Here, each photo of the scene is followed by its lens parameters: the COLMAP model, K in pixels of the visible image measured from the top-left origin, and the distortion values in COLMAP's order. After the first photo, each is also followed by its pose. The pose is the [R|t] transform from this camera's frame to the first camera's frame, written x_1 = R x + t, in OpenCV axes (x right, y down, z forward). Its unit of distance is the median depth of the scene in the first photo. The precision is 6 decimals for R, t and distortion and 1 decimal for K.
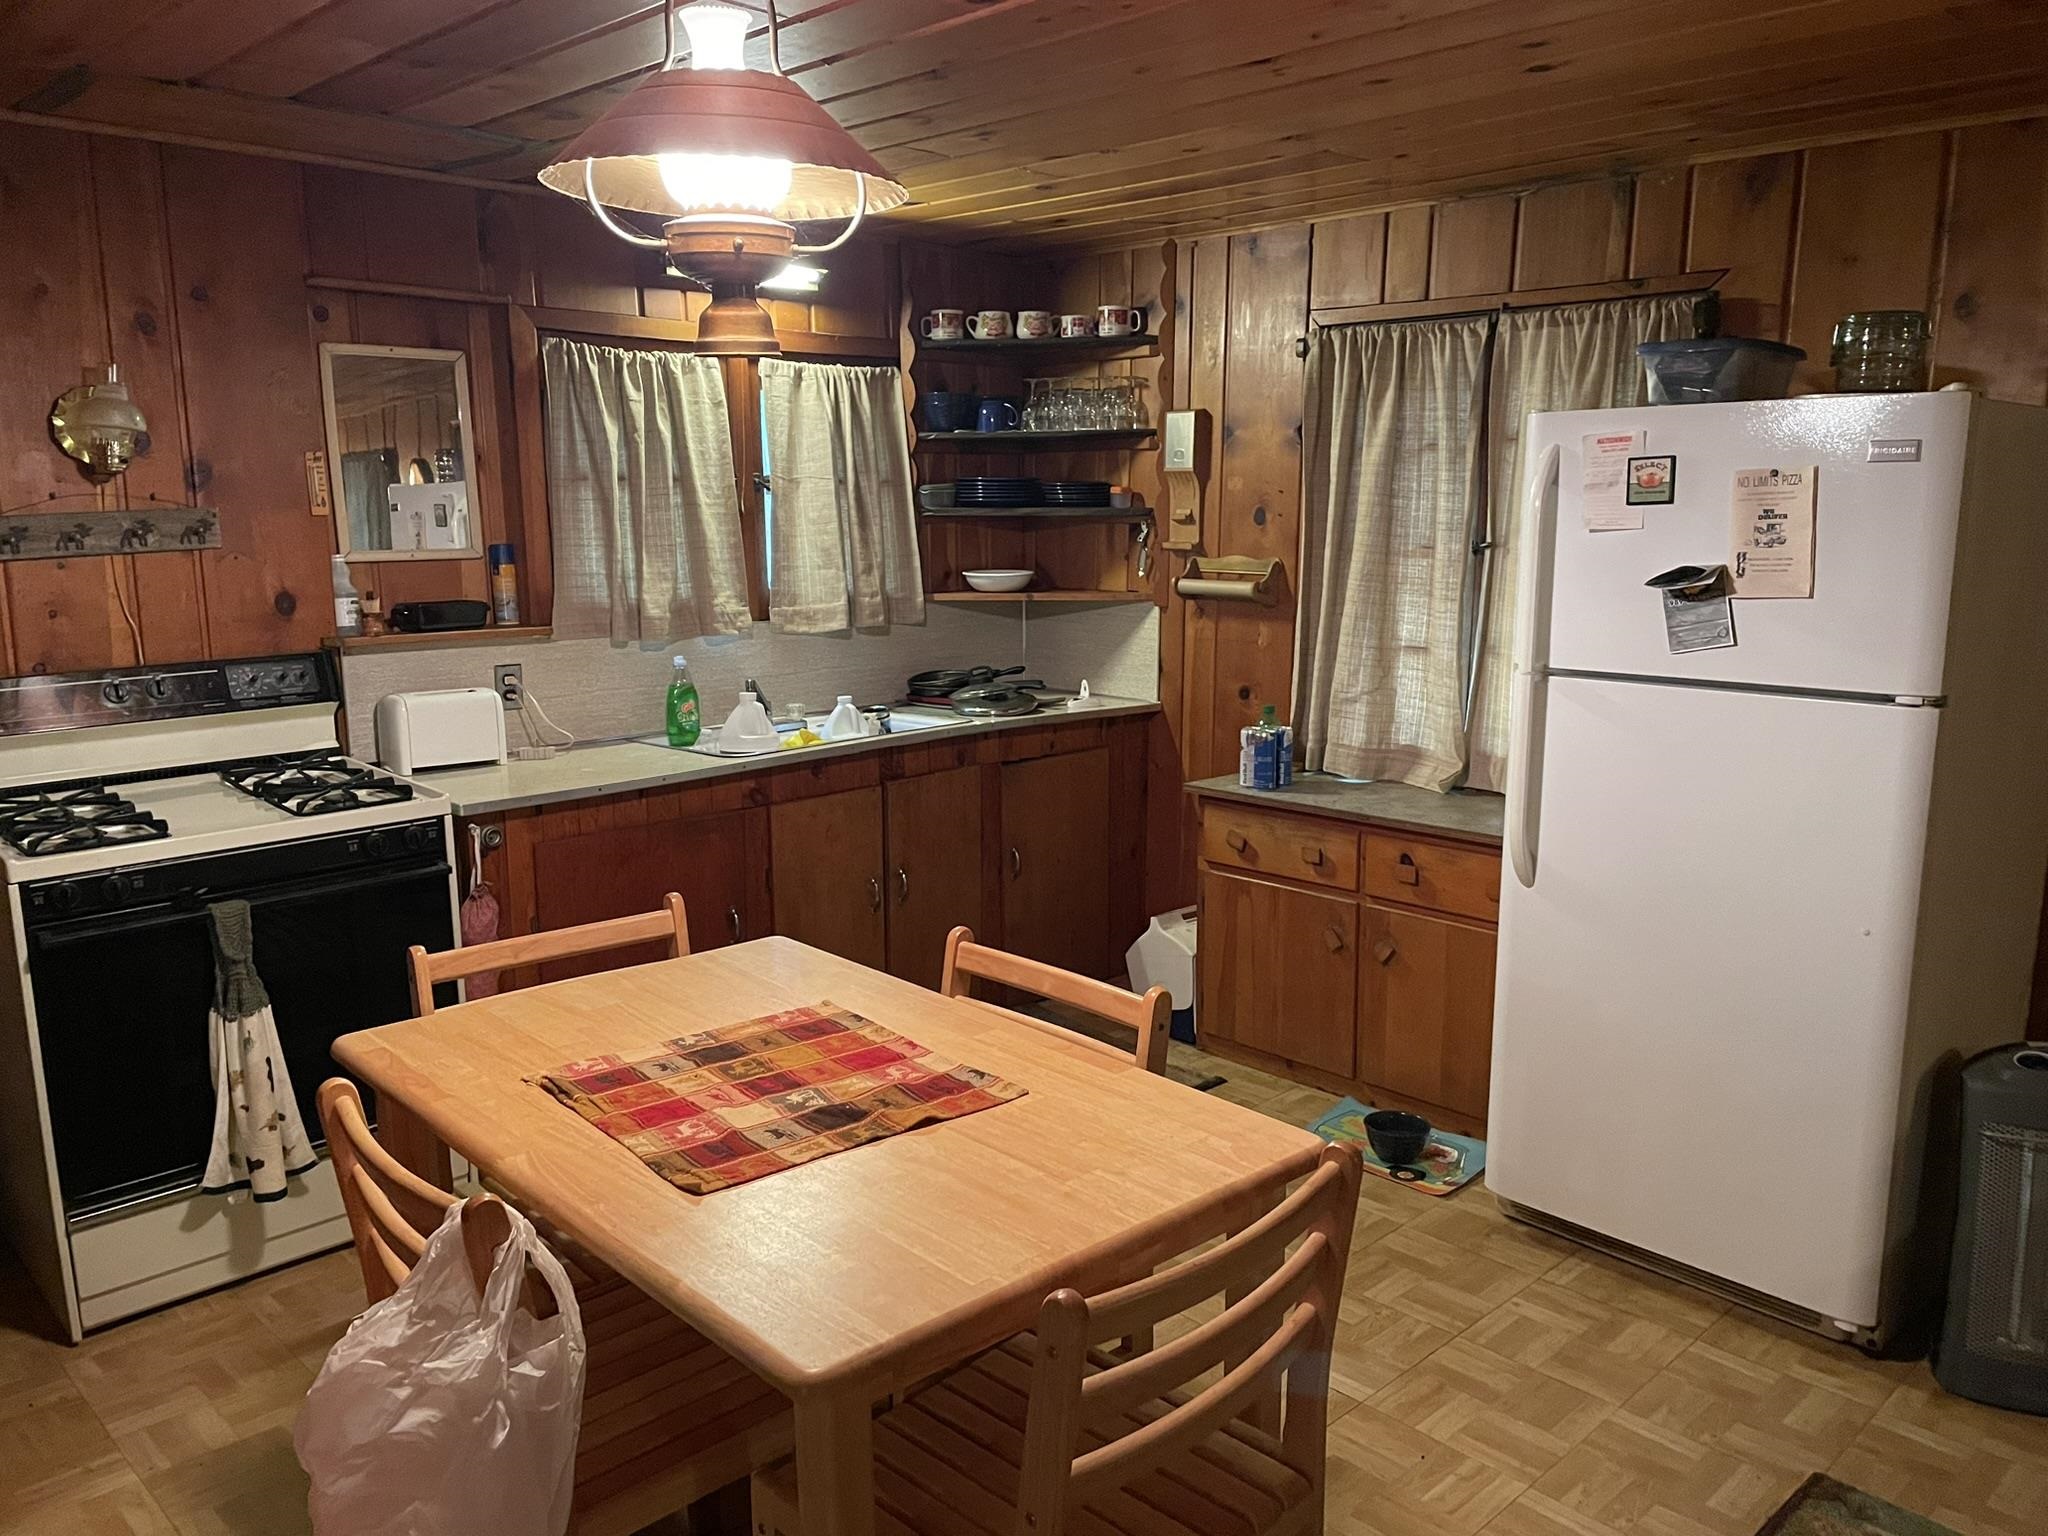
lens RADIAL K [[1602.0, 0, 1024.0], [0, 1602.0, 768.0], [0, 0, 1]] dist [0.003665, -0.046913]
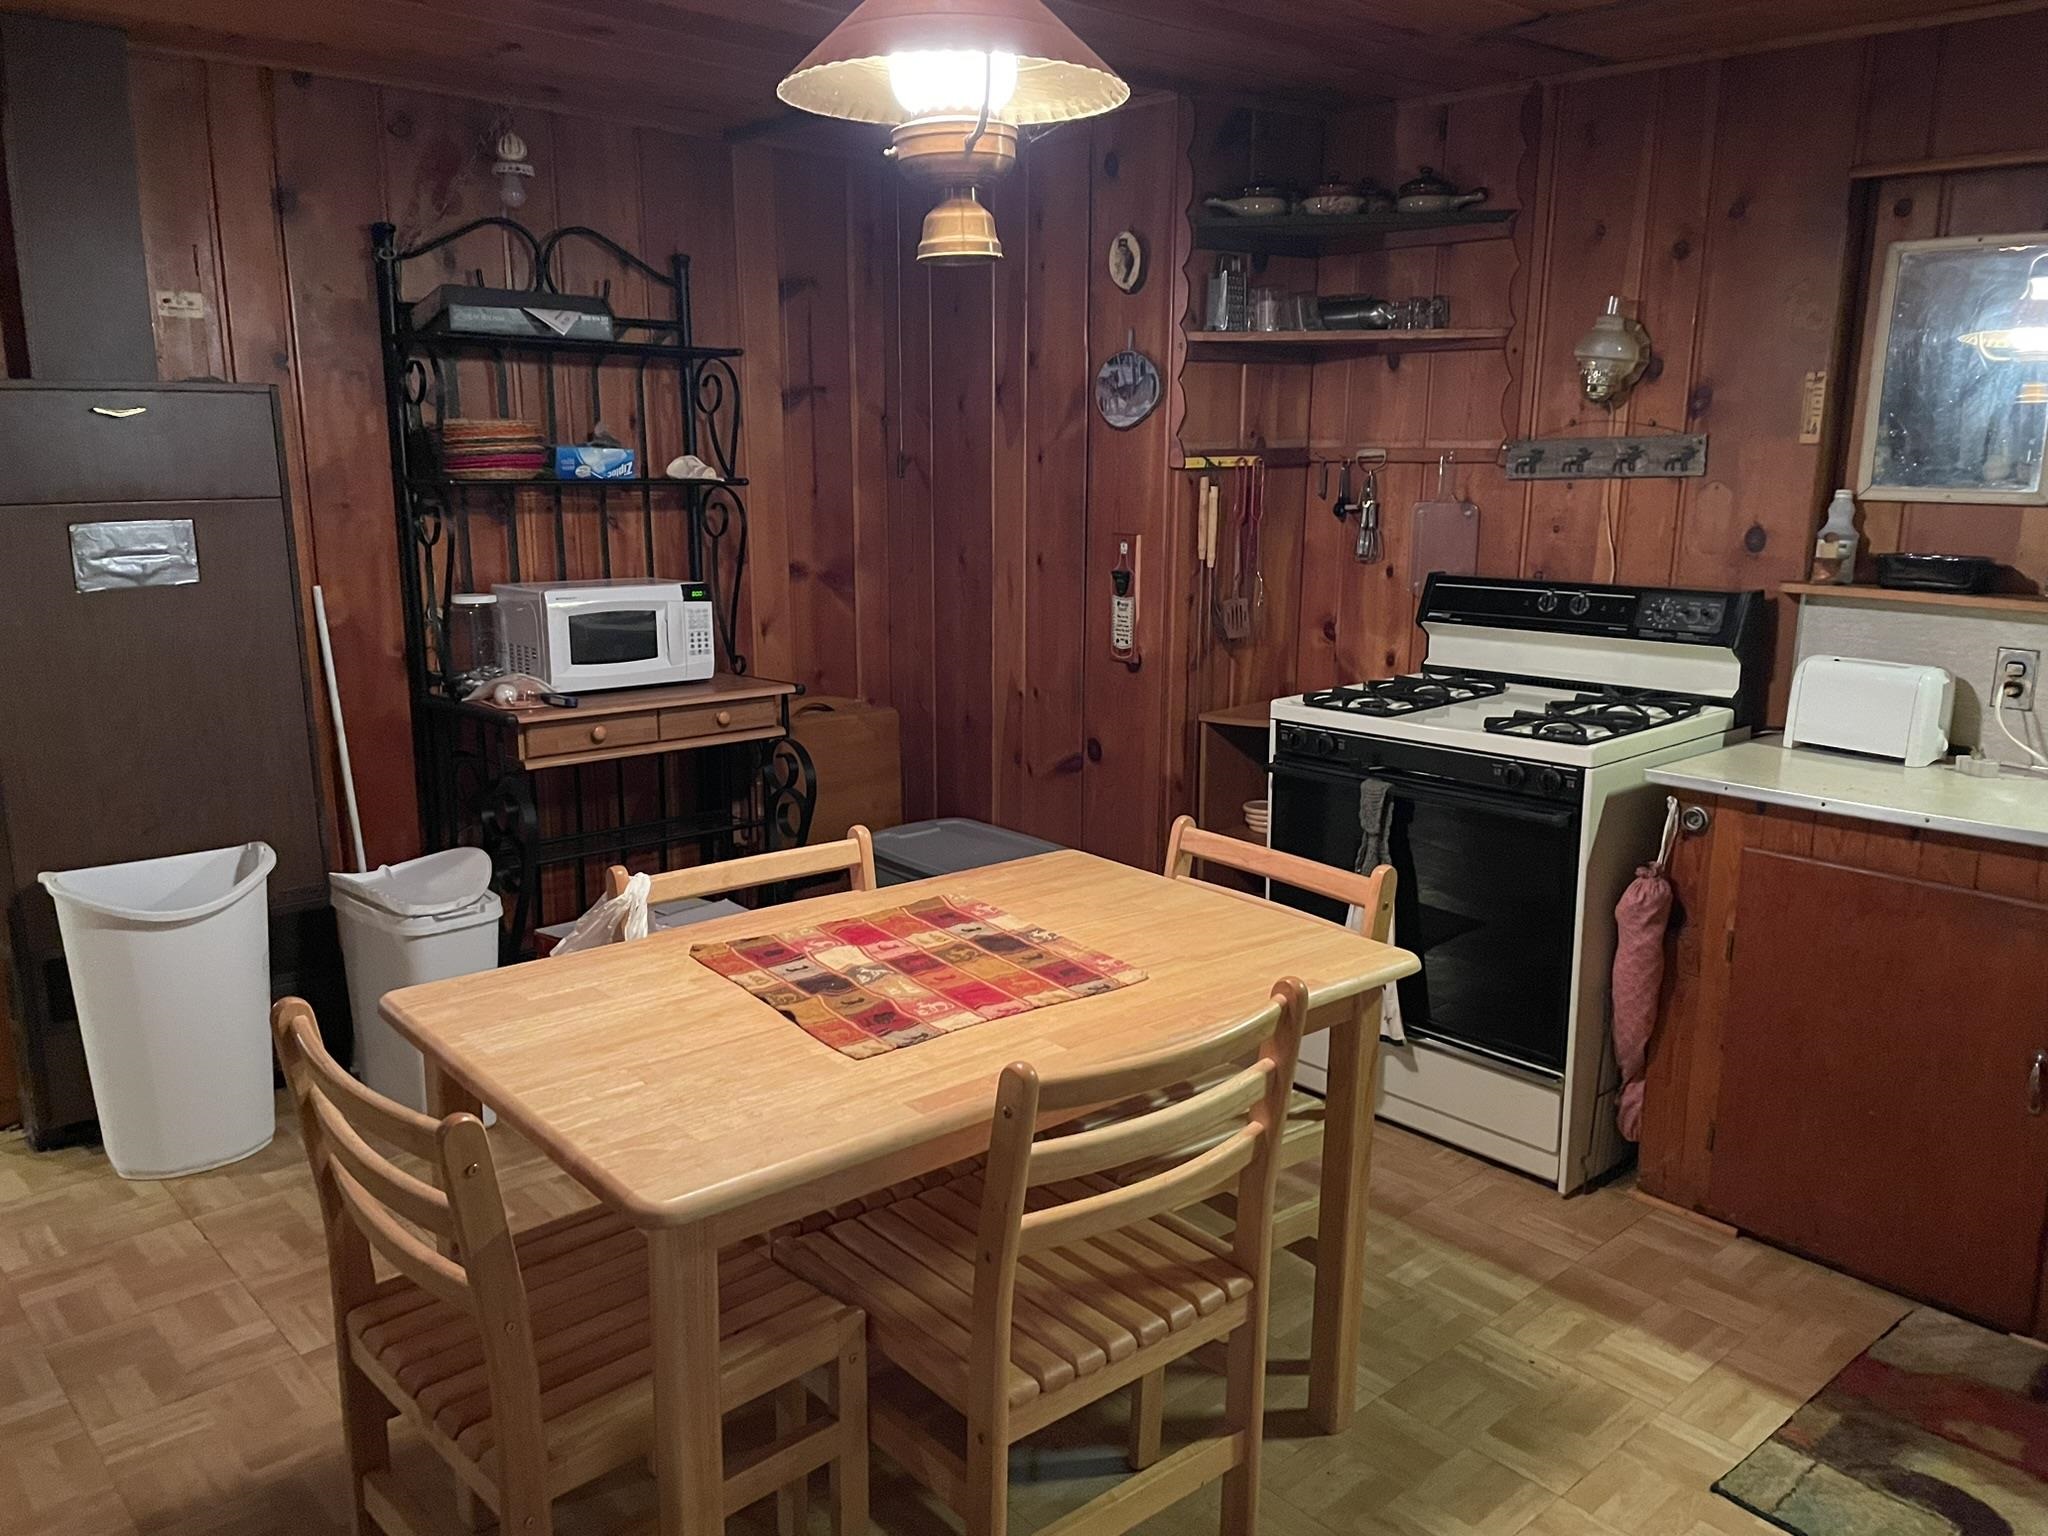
lens RADIAL K [[1517.3, 0, 1015.3], [0, 1517.3, 773.3], [0, 0, 1]] dist [0.095338, -0.124049]
pose [[-0.059721, 0.211548, -0.975541, 0.510253], [-0.177882, 0.959388, 0.218935, -0.100542], [0.982238, 0.186606, -0.019665, 0.677367]]
